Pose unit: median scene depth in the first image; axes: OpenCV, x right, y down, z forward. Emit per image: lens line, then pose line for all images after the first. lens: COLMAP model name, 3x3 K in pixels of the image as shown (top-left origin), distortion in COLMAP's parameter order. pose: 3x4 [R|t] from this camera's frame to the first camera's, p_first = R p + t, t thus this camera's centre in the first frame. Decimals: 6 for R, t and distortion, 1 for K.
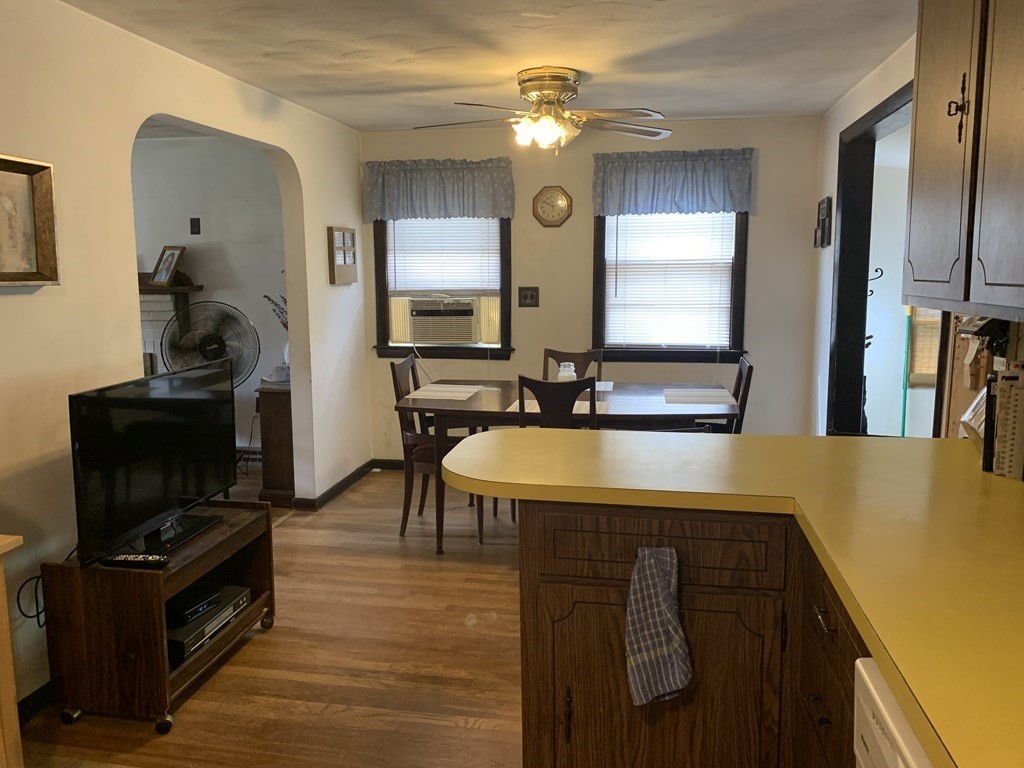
lens RADIAL K [[790.8, 0, 512.0], [0, 790.8, 384.0], [0, 0, 1]] dist [-0.003873, -0.003077]
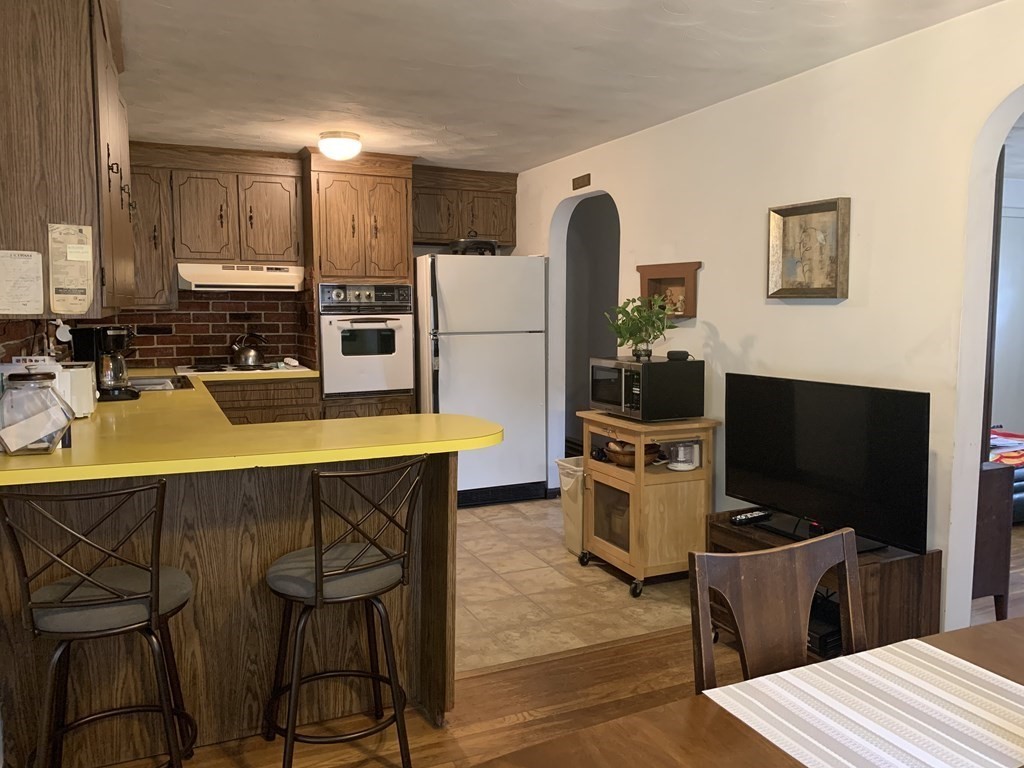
lens RADIAL K [[790.8, 0, 512.0], [0, 790.8, 384.0], [0, 0, 1]] dist [-0.003873, -0.003077]
pose [[-0.822403, 0.062510, -0.565461, 0.541881], [-0.074565, 0.973527, 0.216069, -0.229551], [0.563998, 0.219859, -0.795970, 1.773636]]
